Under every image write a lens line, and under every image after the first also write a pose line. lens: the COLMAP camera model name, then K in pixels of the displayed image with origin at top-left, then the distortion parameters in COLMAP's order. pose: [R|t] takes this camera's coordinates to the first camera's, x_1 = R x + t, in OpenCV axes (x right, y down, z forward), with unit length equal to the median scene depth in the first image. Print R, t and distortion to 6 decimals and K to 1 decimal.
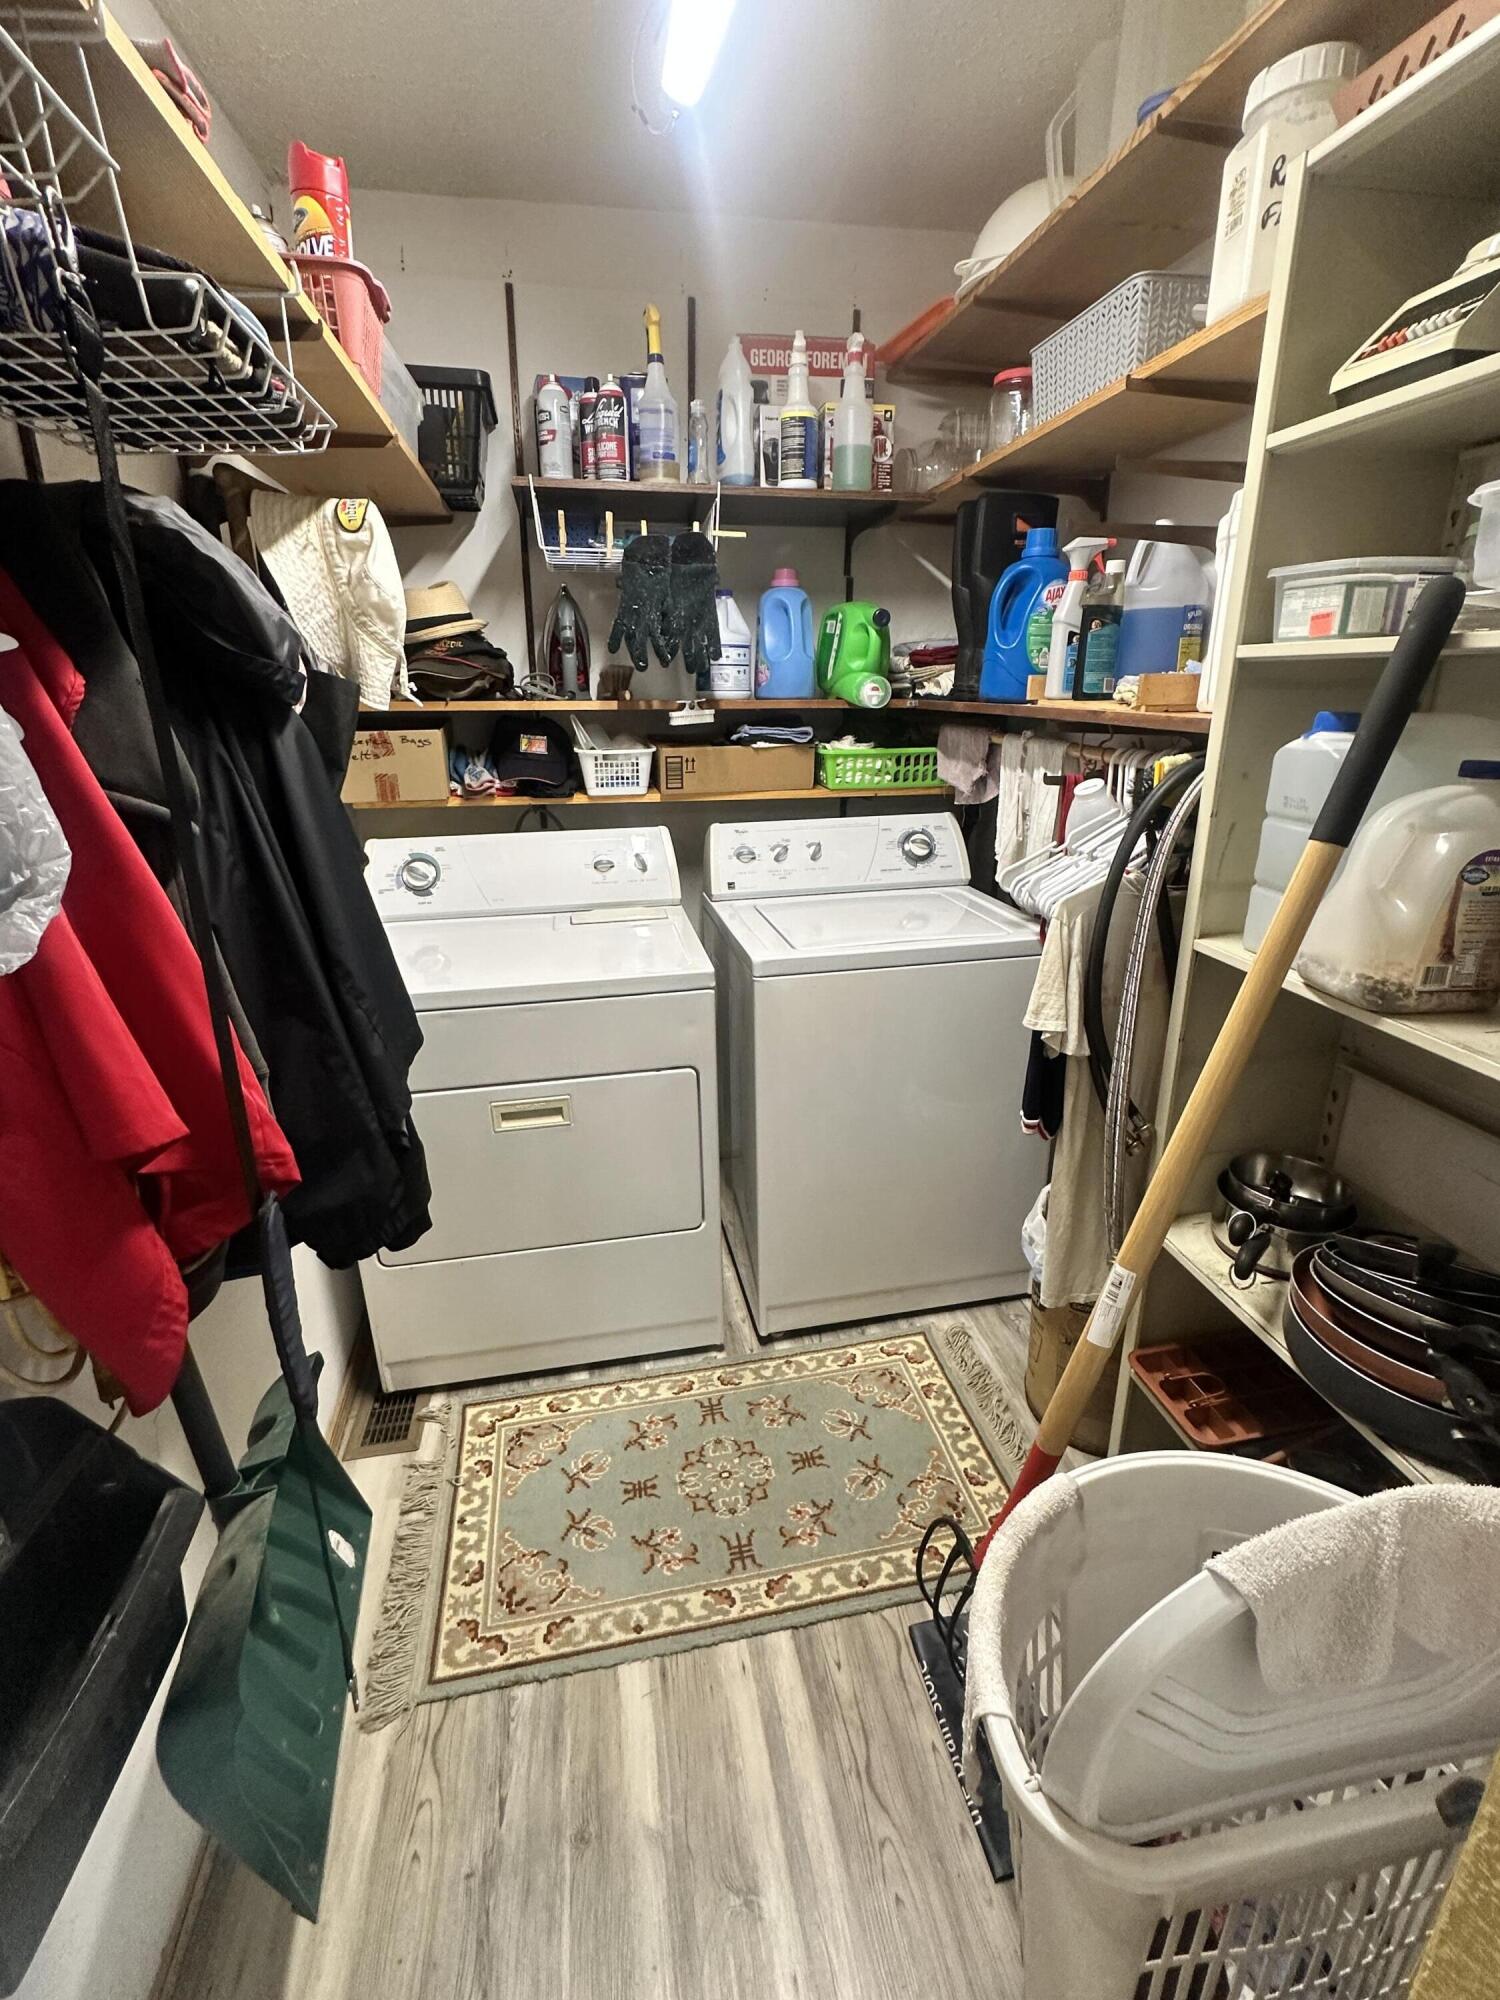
lens RADIAL K [[932.9, 0, 750.1], [0, 932.9, 1012.8], [0, 0, 1]] dist [0.000923, 0.000104]
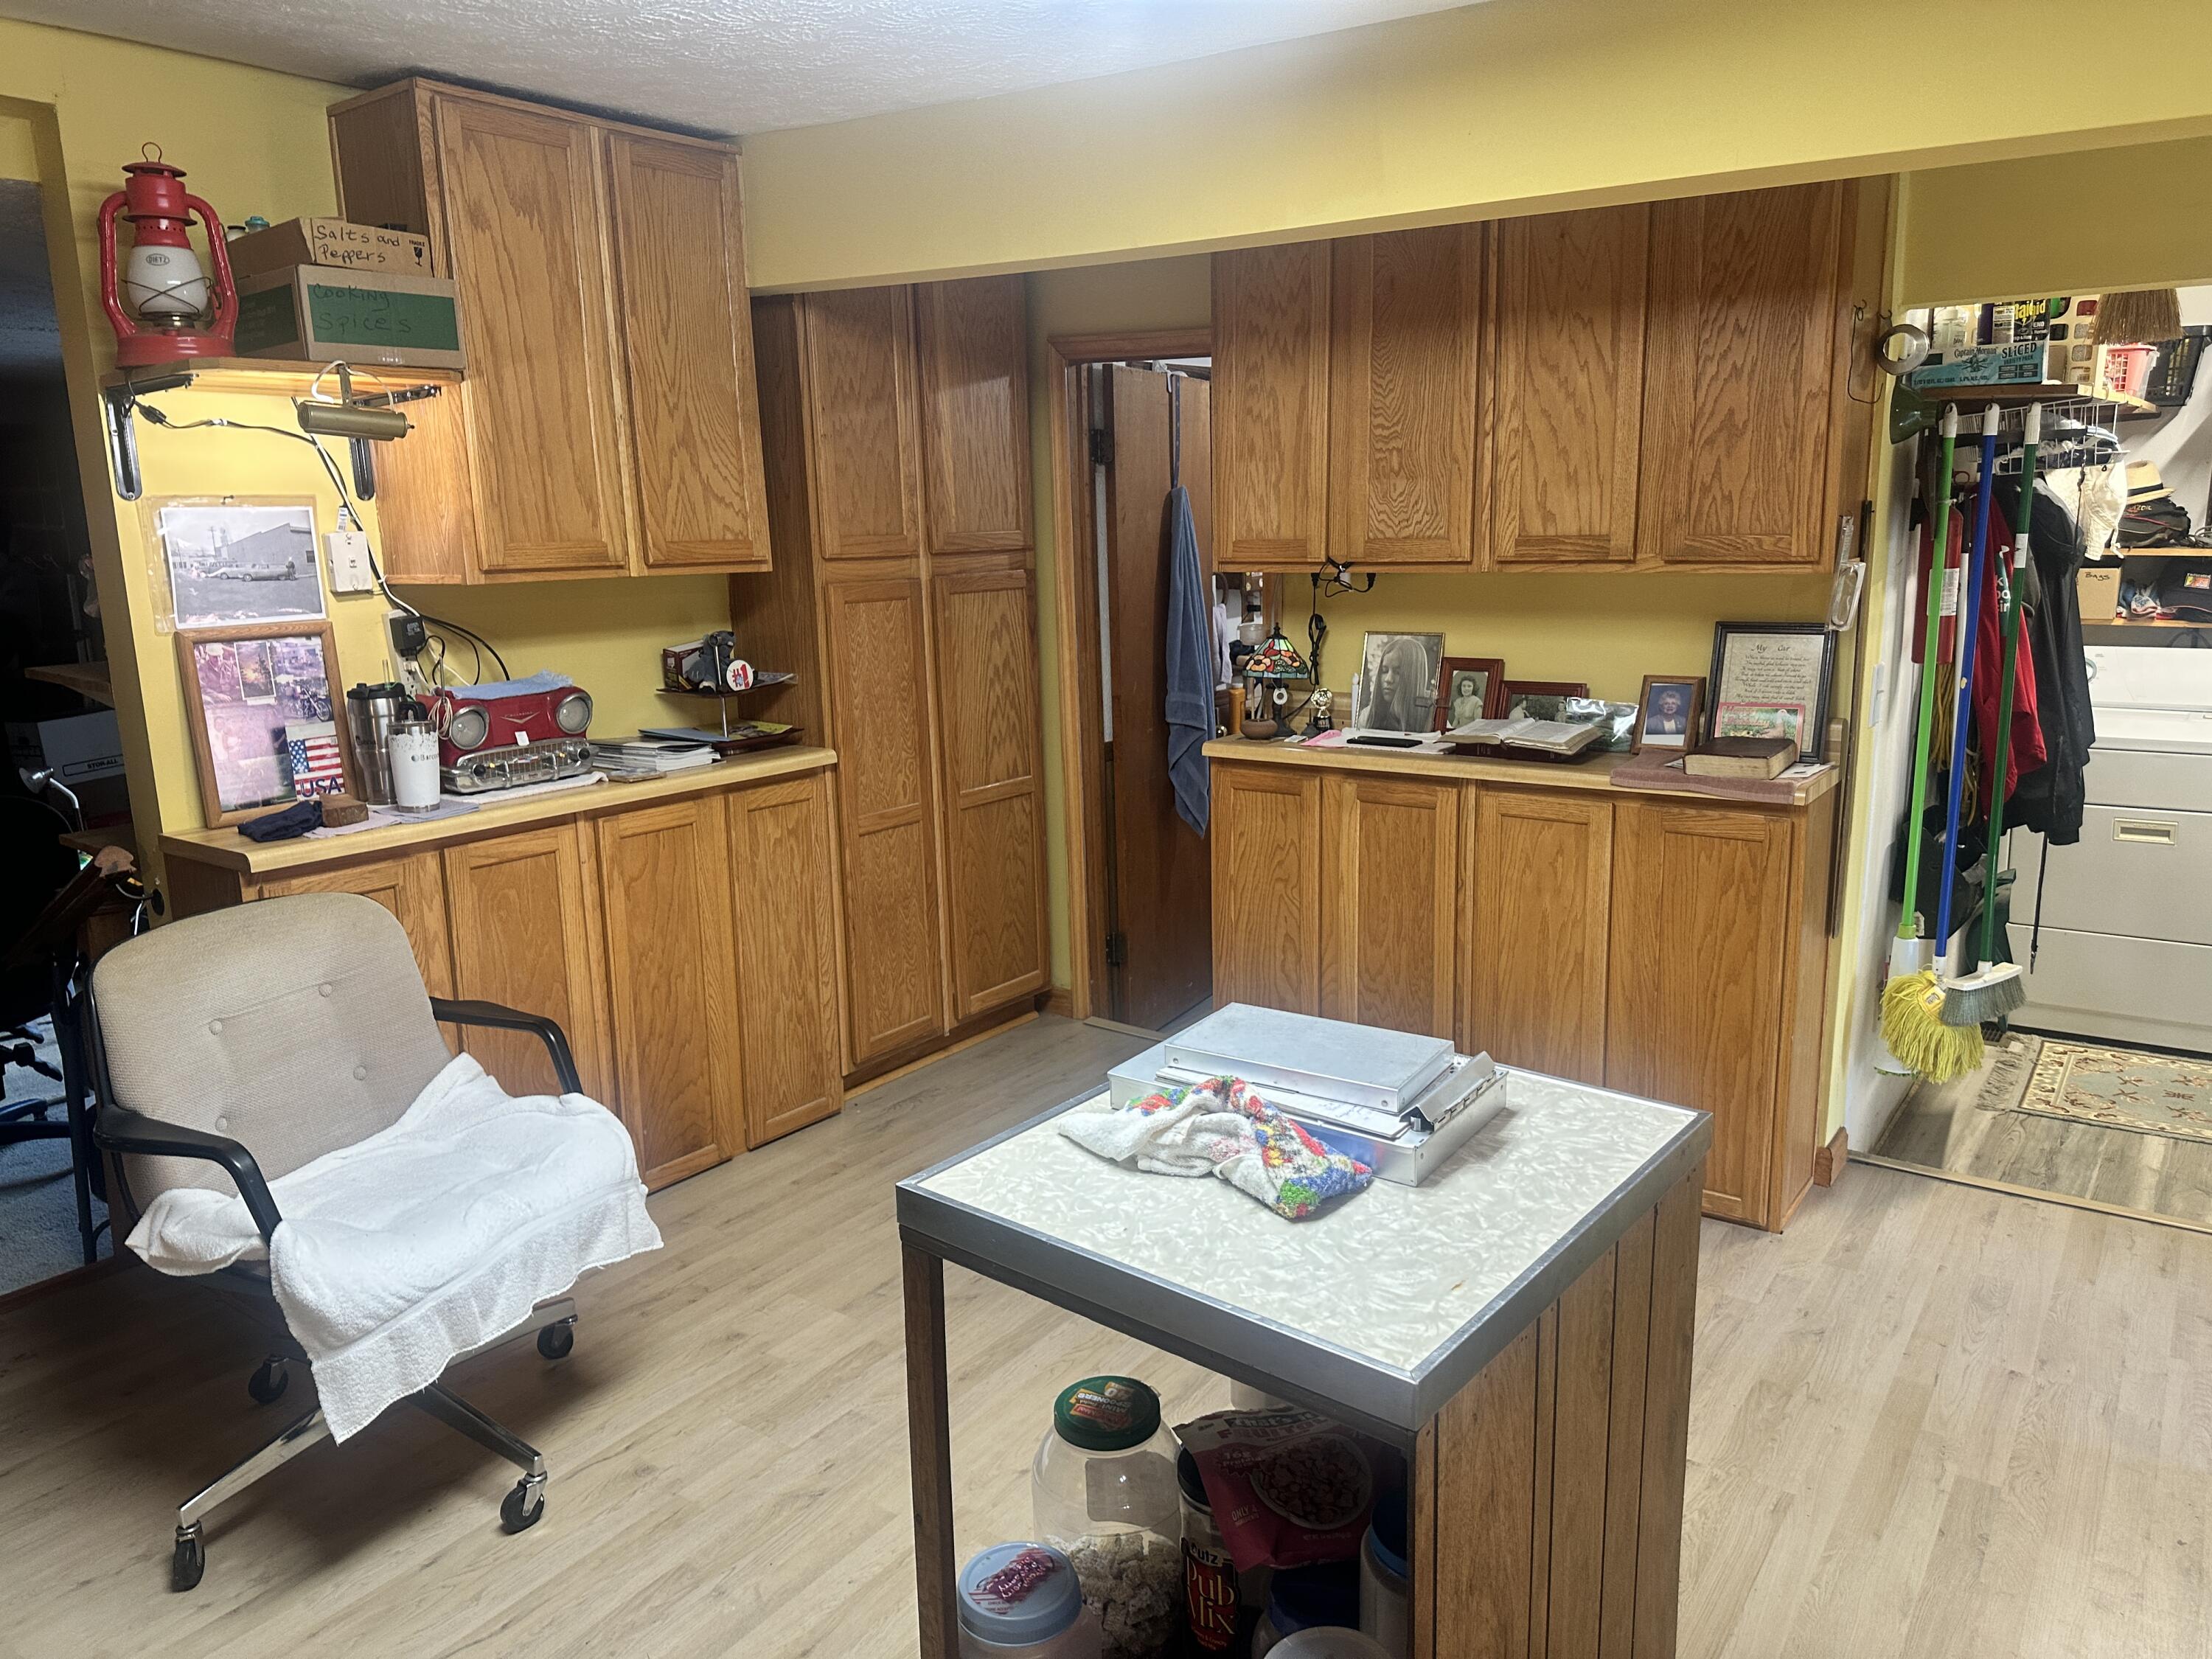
lens RADIAL K [[1535.0, 0, 1111.8], [0, 1535.0, 826.5], [0, 0, 1]] dist [0.046629, -0.059659]
pose [[0.682660, 0.142264, -0.716754, 0.511580], [-0.217573, 0.975950, -0.013513, 0.629735], [0.697594, 0.165171, 0.697195, -2.341809]]
